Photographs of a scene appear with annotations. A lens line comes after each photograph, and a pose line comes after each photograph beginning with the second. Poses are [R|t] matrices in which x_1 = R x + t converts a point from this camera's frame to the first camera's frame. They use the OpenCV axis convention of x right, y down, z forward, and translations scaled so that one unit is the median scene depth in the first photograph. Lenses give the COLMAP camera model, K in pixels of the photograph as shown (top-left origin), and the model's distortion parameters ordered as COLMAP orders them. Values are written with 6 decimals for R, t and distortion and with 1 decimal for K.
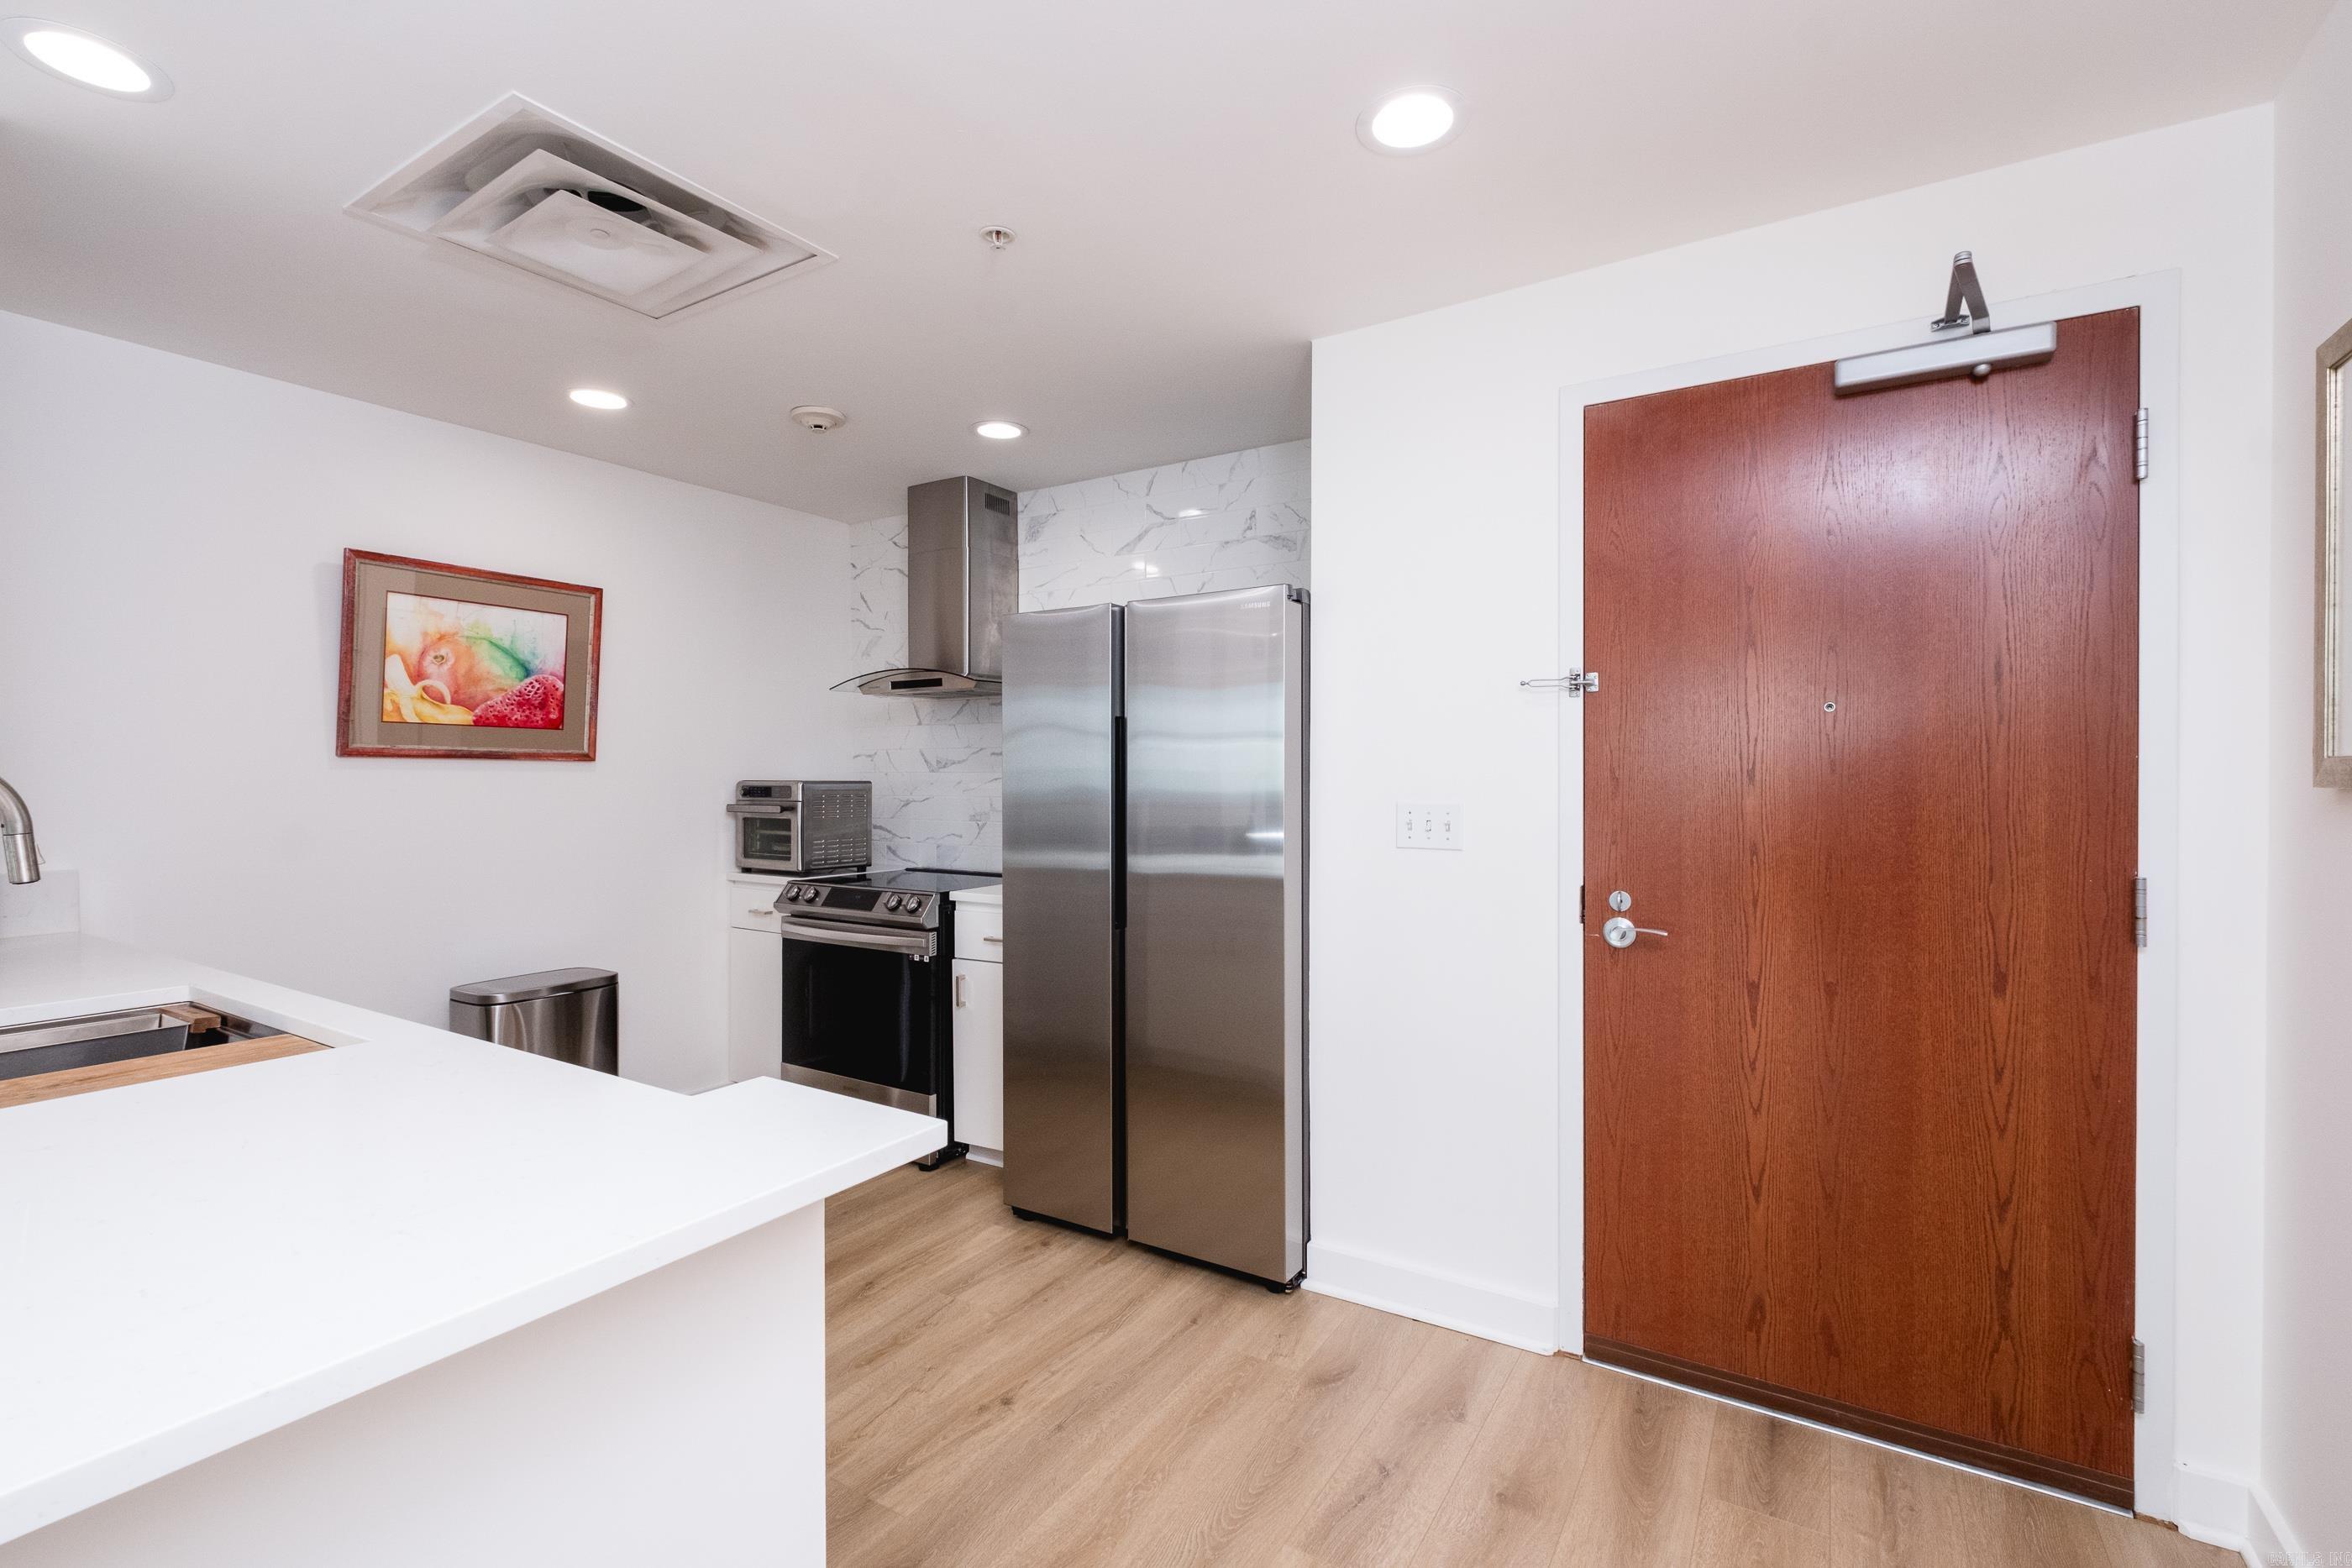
lens RADIAL K [[1019.8, 0, 1175.0], [0, 1019.8, 781.6], [0, 0, 1]] dist [0.005341, -0.004821]
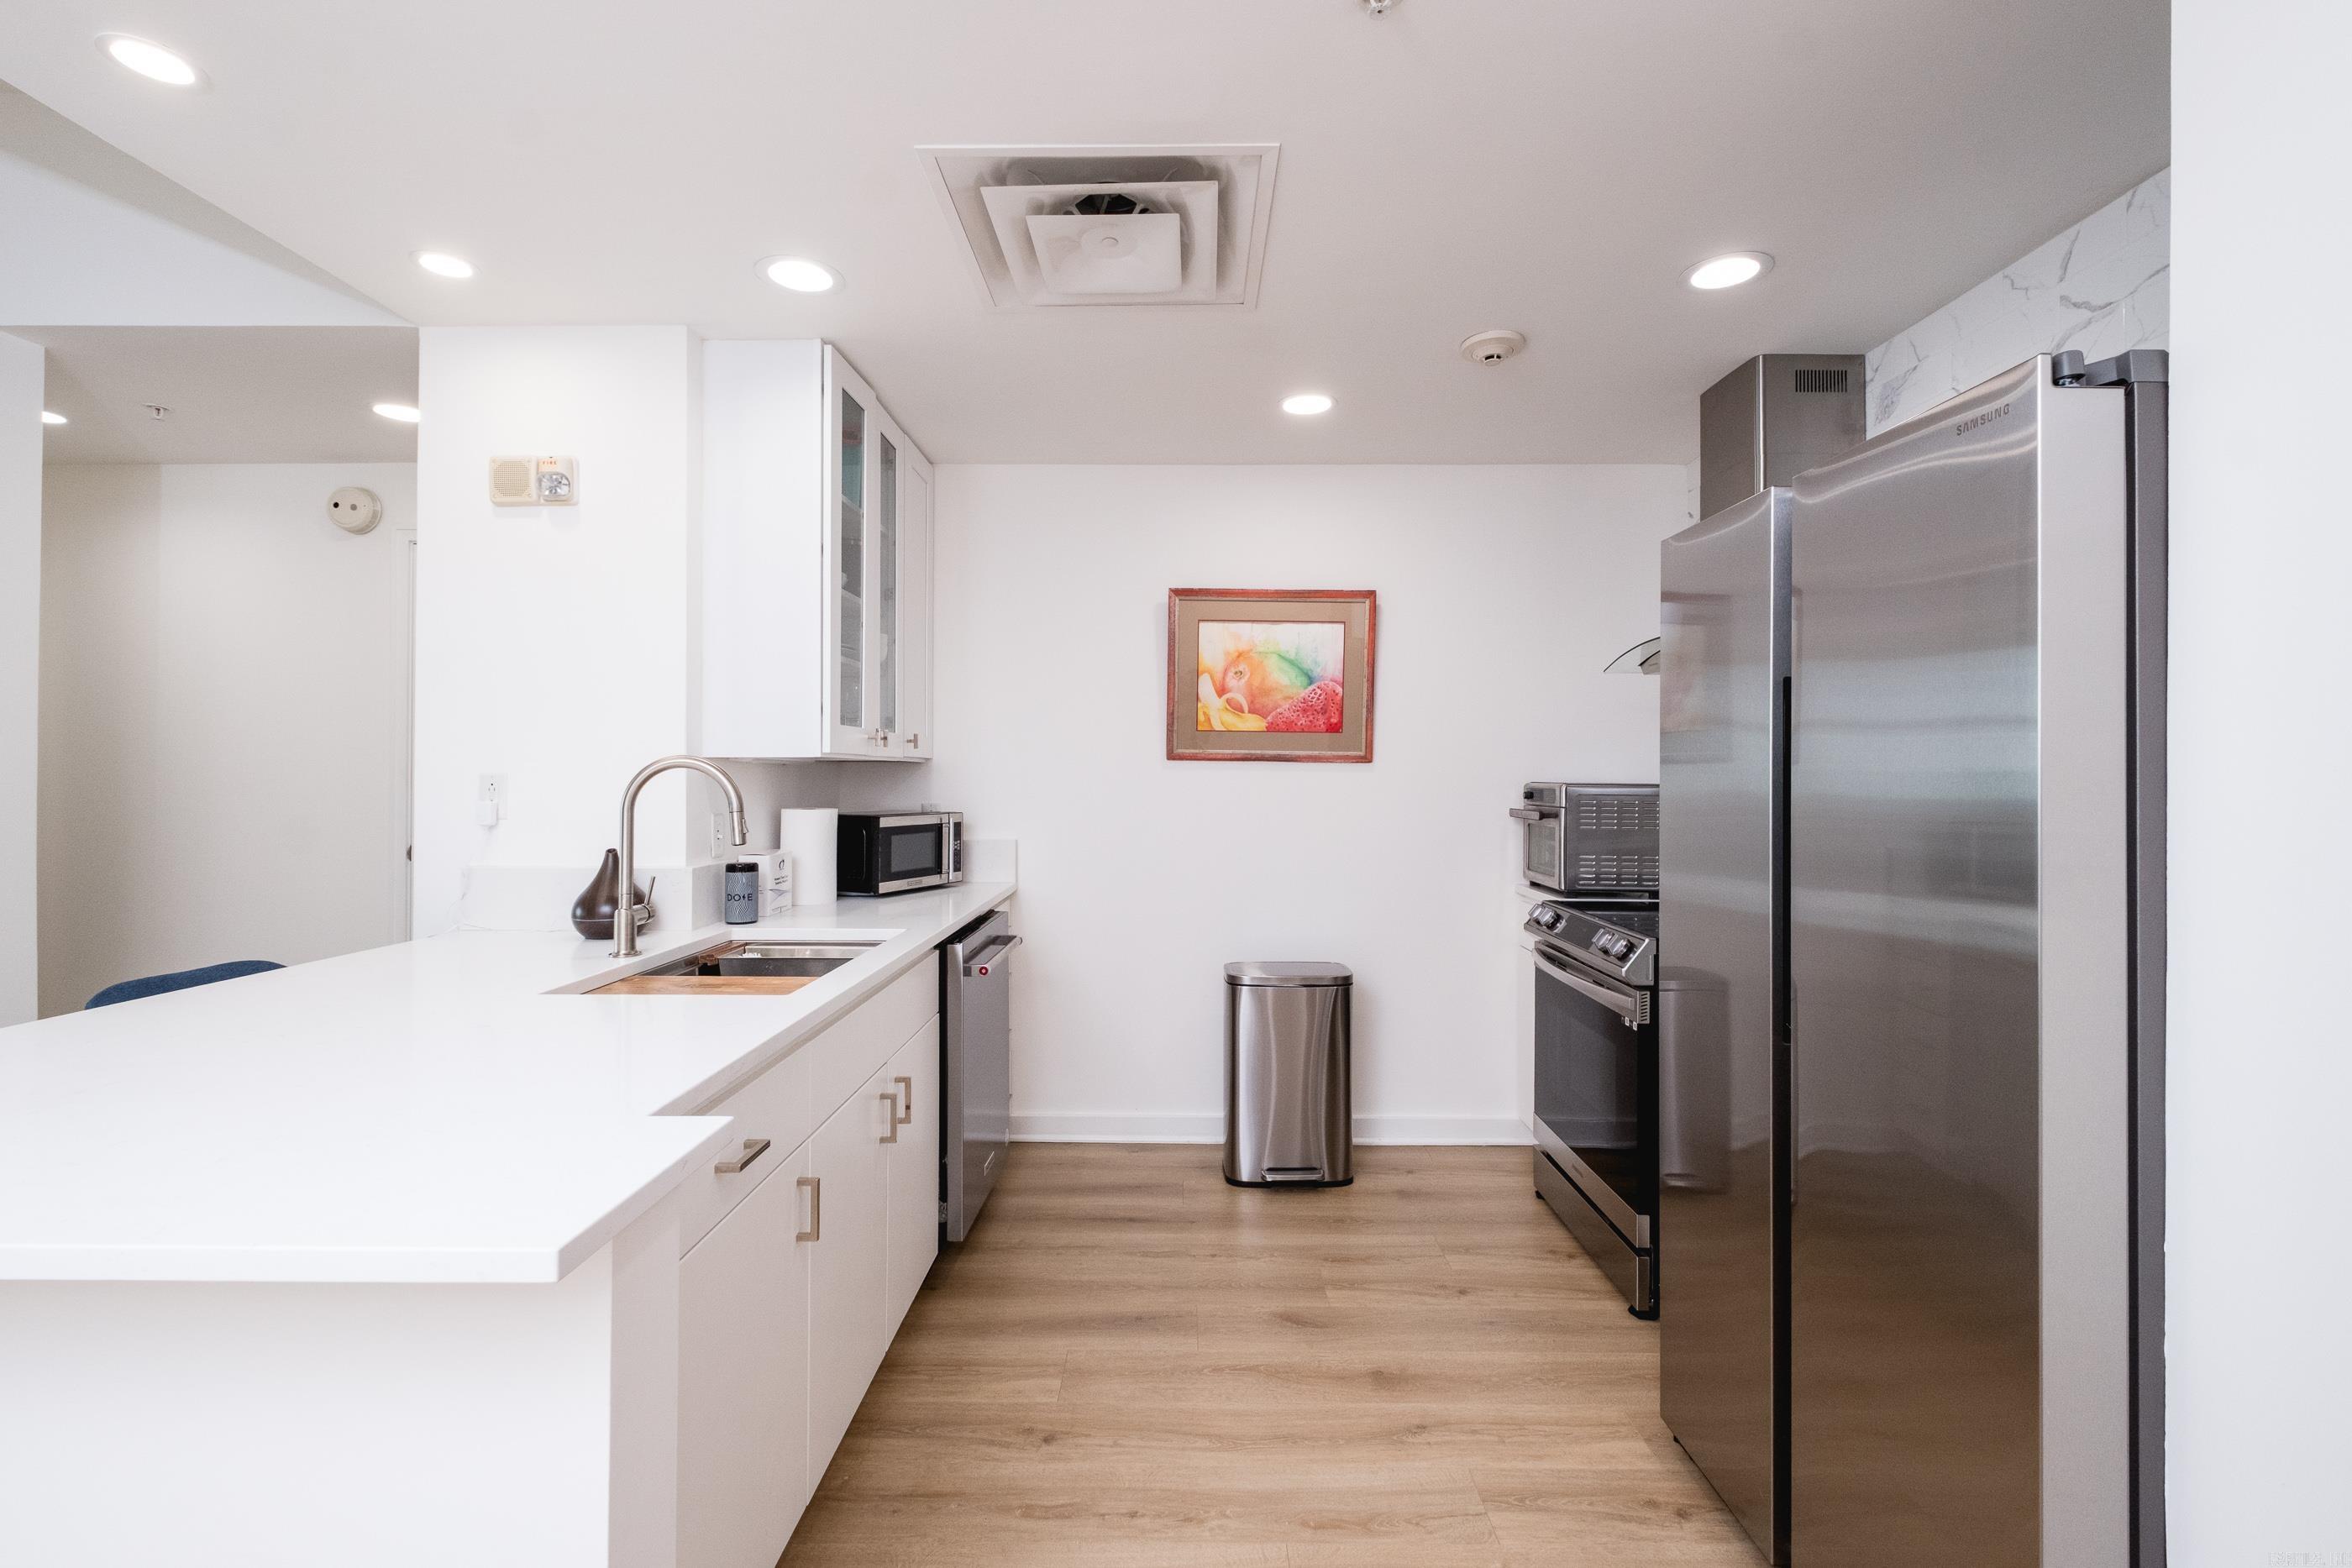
lens RADIAL K [[1019.8, 0, 1183.6], [0, 1019.8, 773.8], [0, 0, 1]] dist [0.005341, -0.004821]
pose [[0.512306, -0.001154, -0.858802, 0.244505], [-0.012041, 0.999891, -0.008526, 0.002335], [0.858719, 0.014709, 0.512236, 0.380171]]
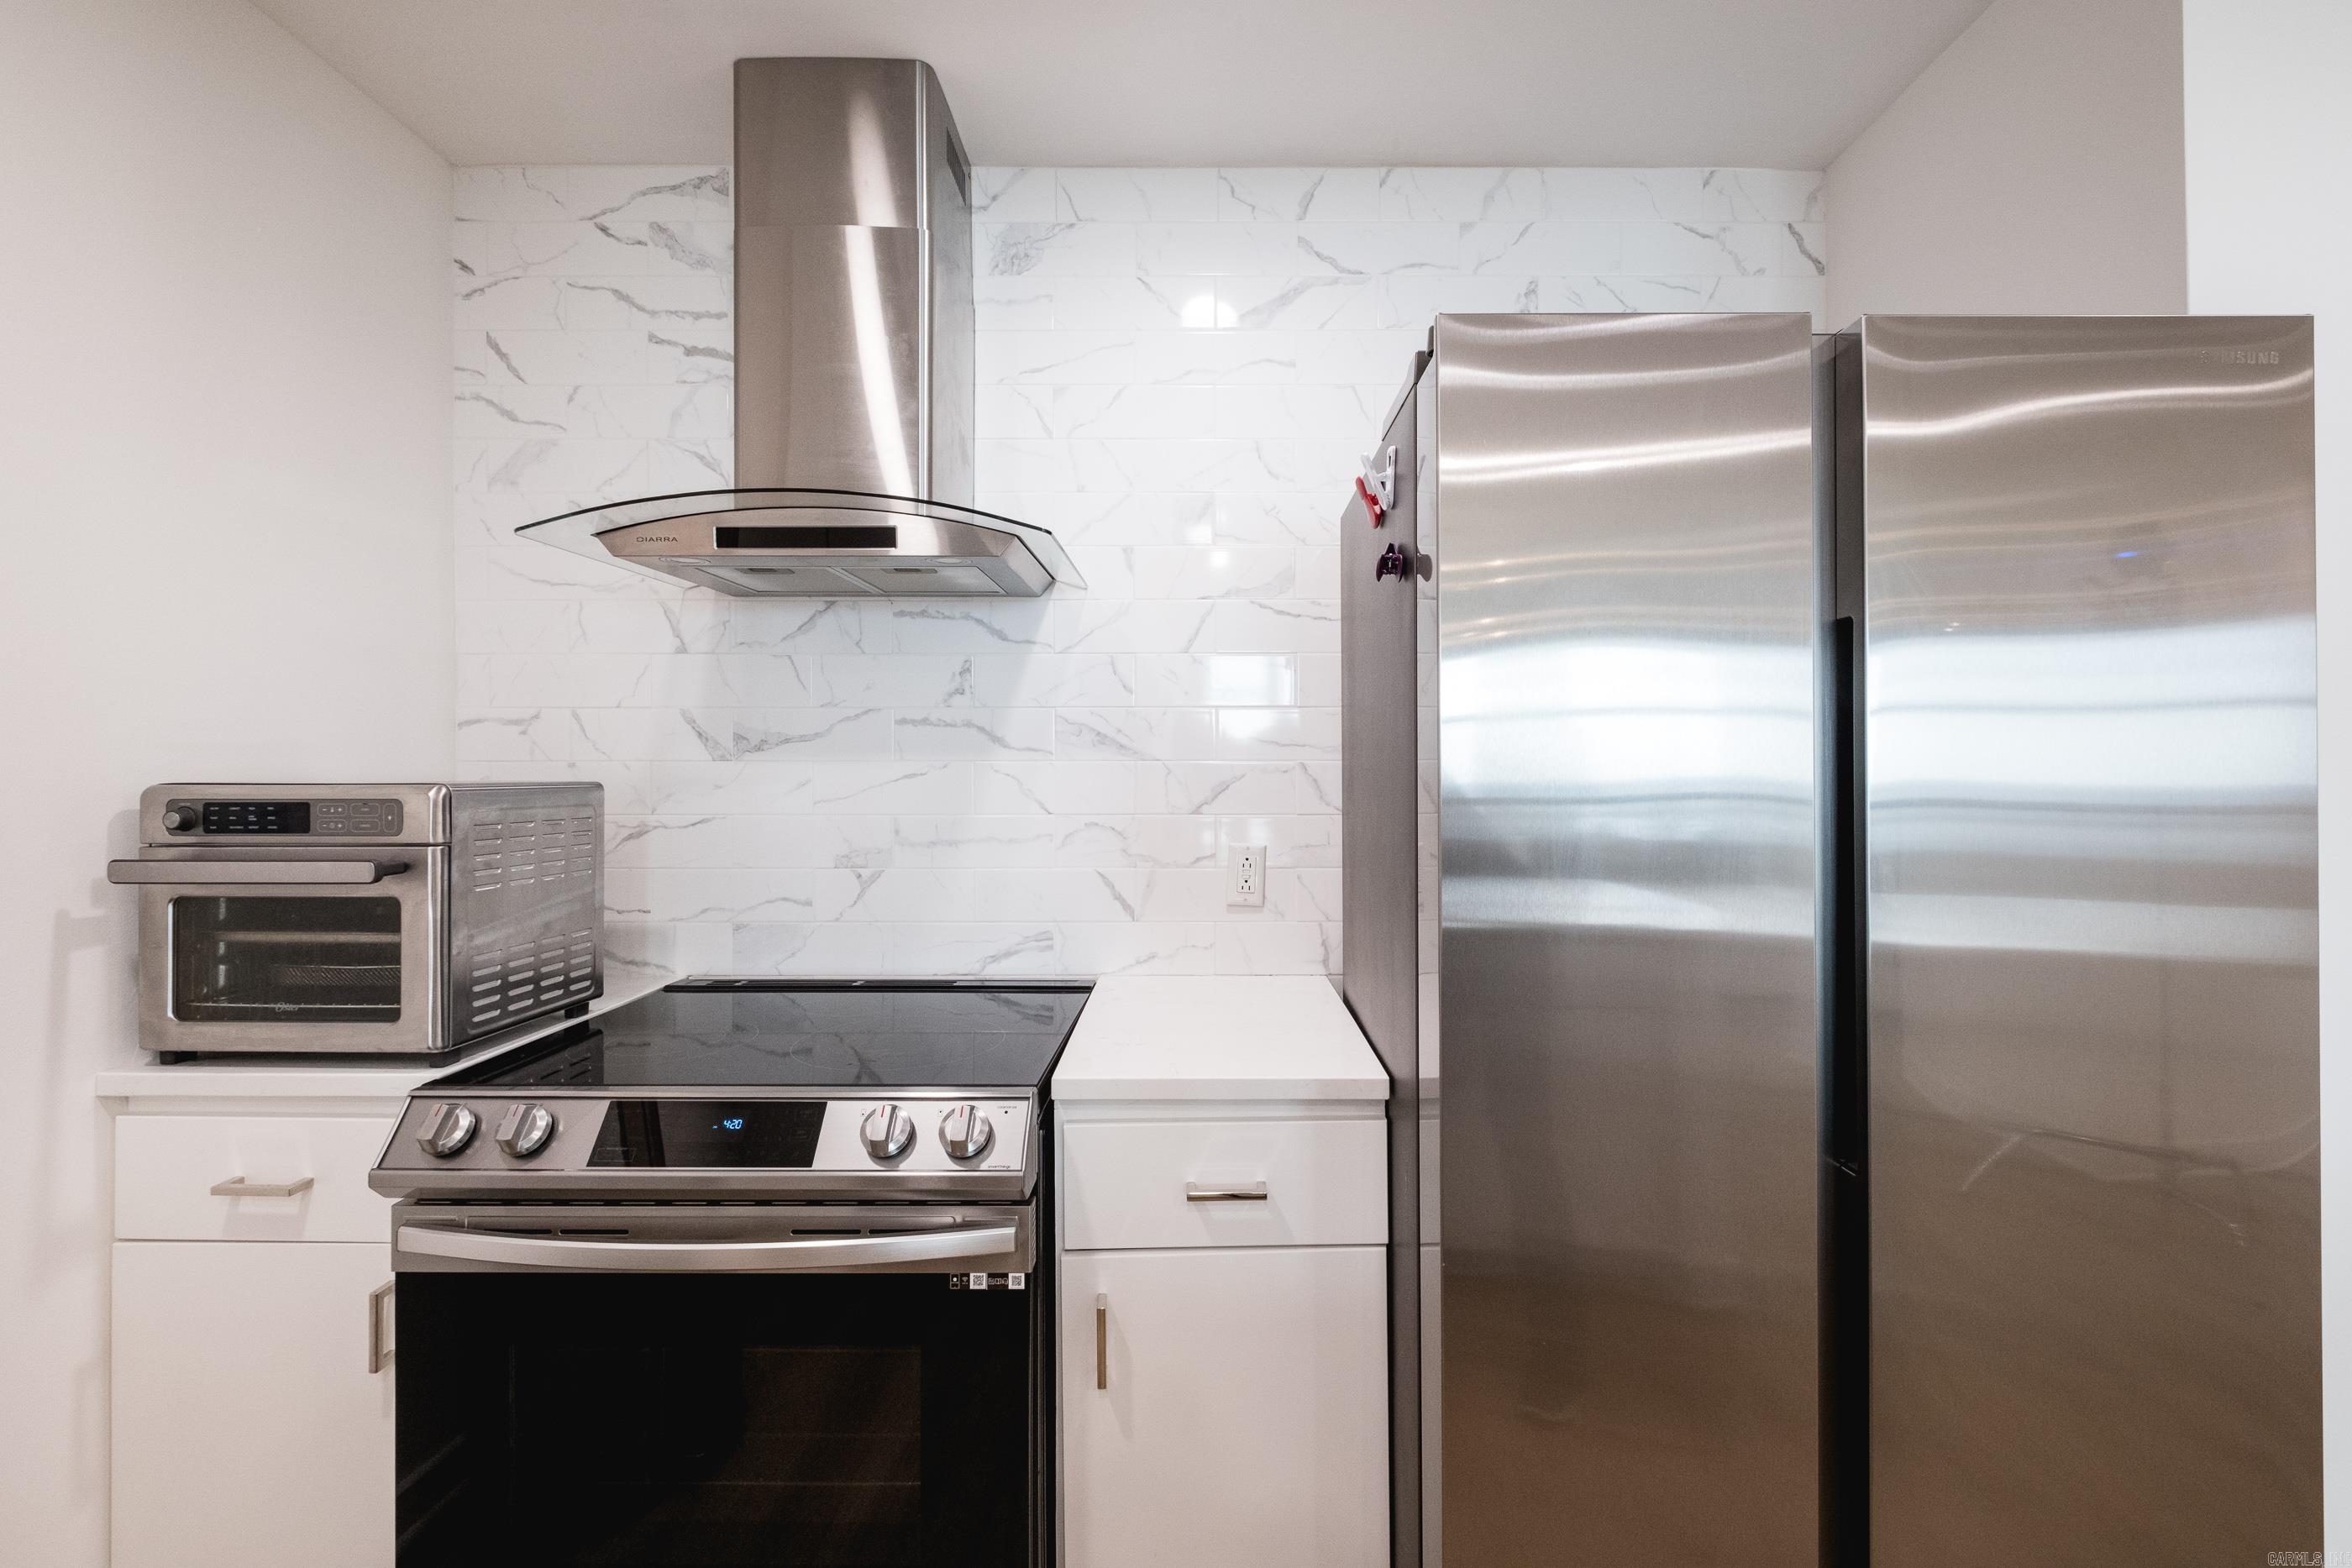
lens RADIAL K [[1019.8, 0, 1205.0], [0, 1019.8, 763.2], [0, 0, 1]] dist [0.005341, -0.004821]
pose [[0.852785, 0.001812, 0.522259, -0.417294], [0.006661, 0.999875, -0.014346, -0.001127], [-0.522219, 0.015713, 0.852666, 0.736088]]
